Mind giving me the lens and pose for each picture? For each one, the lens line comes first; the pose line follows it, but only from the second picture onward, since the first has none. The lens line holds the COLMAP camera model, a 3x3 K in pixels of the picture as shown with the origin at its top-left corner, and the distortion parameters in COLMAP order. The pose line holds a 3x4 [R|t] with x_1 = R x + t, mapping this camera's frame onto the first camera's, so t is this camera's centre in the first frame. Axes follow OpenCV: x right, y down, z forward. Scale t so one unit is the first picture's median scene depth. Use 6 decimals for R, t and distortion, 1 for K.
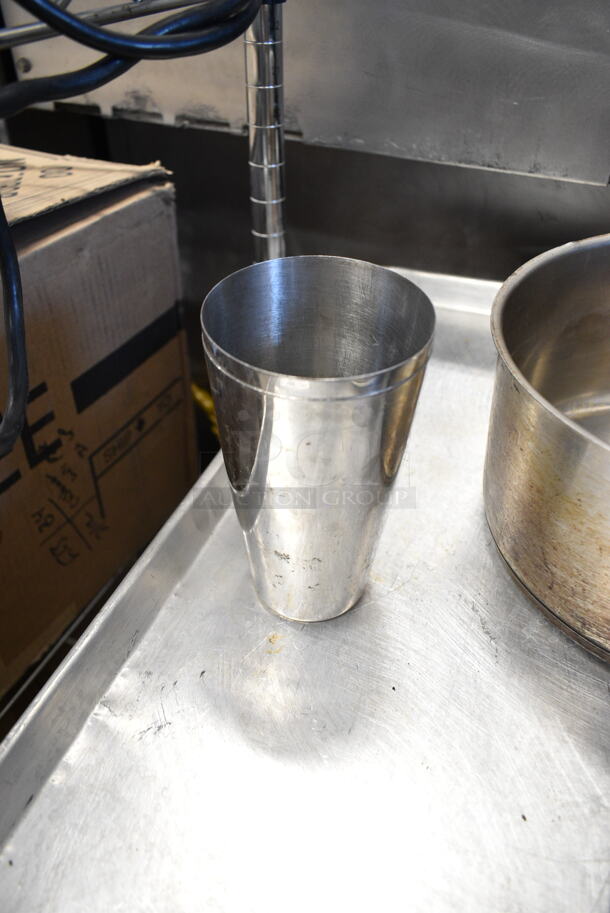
lens RADIAL K [[693.1, 0, 307.1], [0, 693.1, 457.0], [0, 0, 1]] dist [-0.005730, 0.001157]
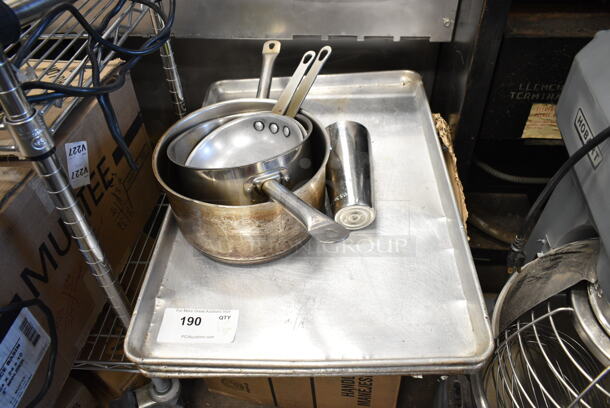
lens RADIAL K [[463.1, 0, 305.2], [0, 463.1, 204.8], [0, 0, 1]] dist [-0.005730, 0.001157]
pose [[0.943433, -0.255096, 0.211802, -0.076691], [0.239758, 0.966111, 0.095634, 0.075602], [-0.229020, -0.039443, 0.972622, -0.782433]]
